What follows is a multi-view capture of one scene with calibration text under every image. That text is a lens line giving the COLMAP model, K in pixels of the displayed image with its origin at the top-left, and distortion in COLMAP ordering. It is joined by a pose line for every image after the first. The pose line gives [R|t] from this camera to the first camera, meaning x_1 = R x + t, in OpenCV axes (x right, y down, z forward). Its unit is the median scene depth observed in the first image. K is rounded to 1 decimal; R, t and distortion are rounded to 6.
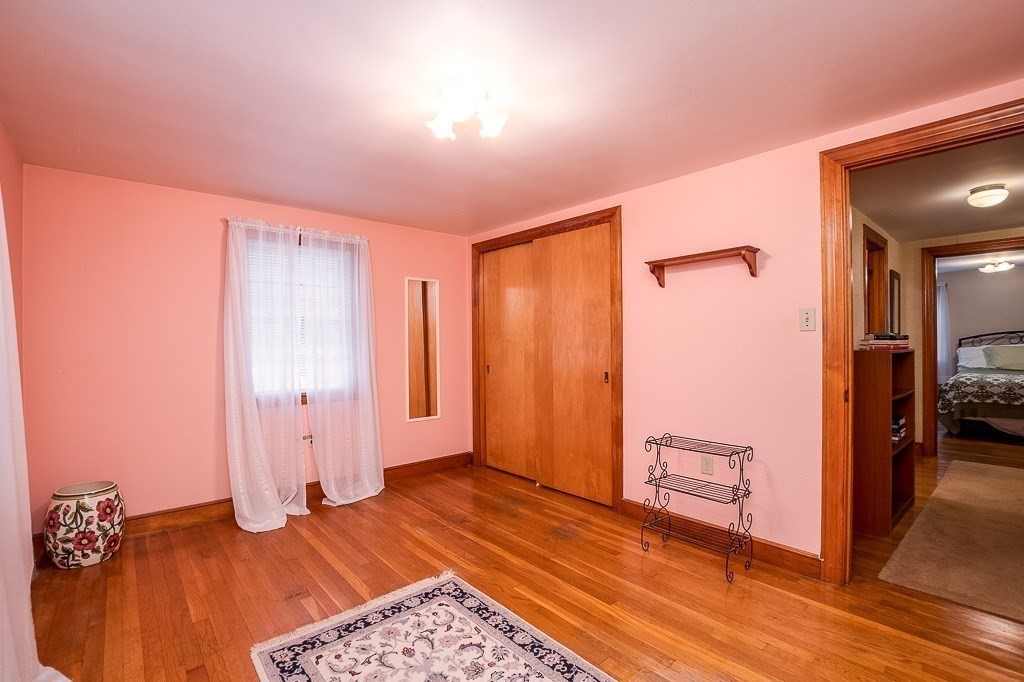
lens RADIAL K [[456.0, 0, 515.1], [0, 456.0, 342.3], [0, 0, 1]] dist [-0.047642, 0.009288]
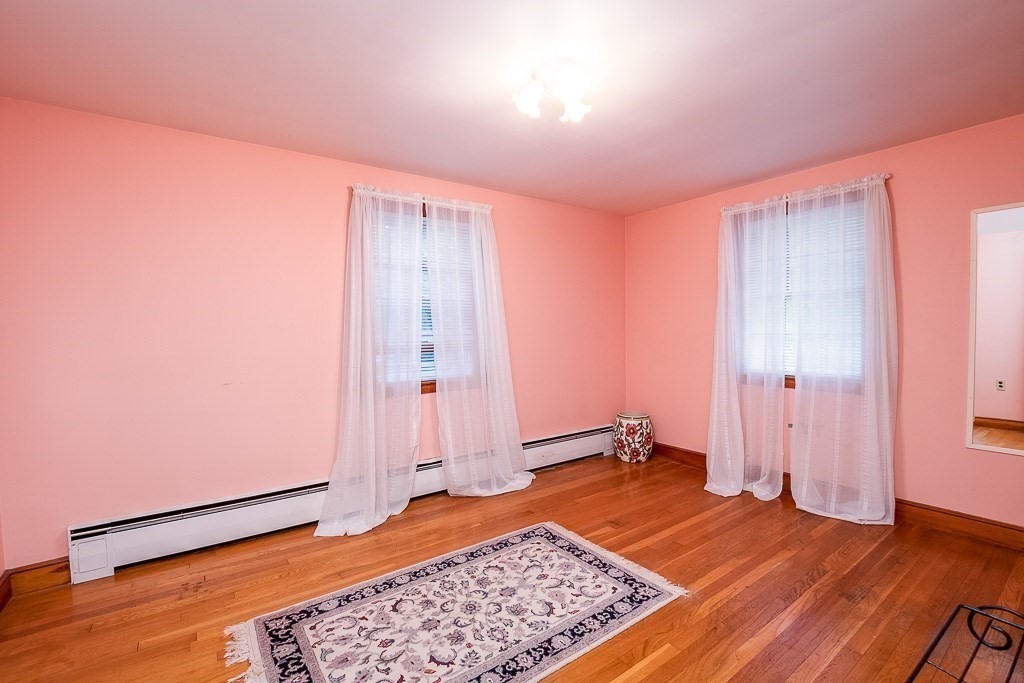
lens RADIAL K [[456.0, 0, 515.1], [0, 456.0, 342.8], [0, 0, 1]] dist [-0.047642, 0.009288]
pose [[-0.103558, 0.039151, -0.993853, 0.710084], [0.011270, 0.999207, 0.038187, 0.007139], [0.994560, -0.007246, -0.103917, 0.778314]]
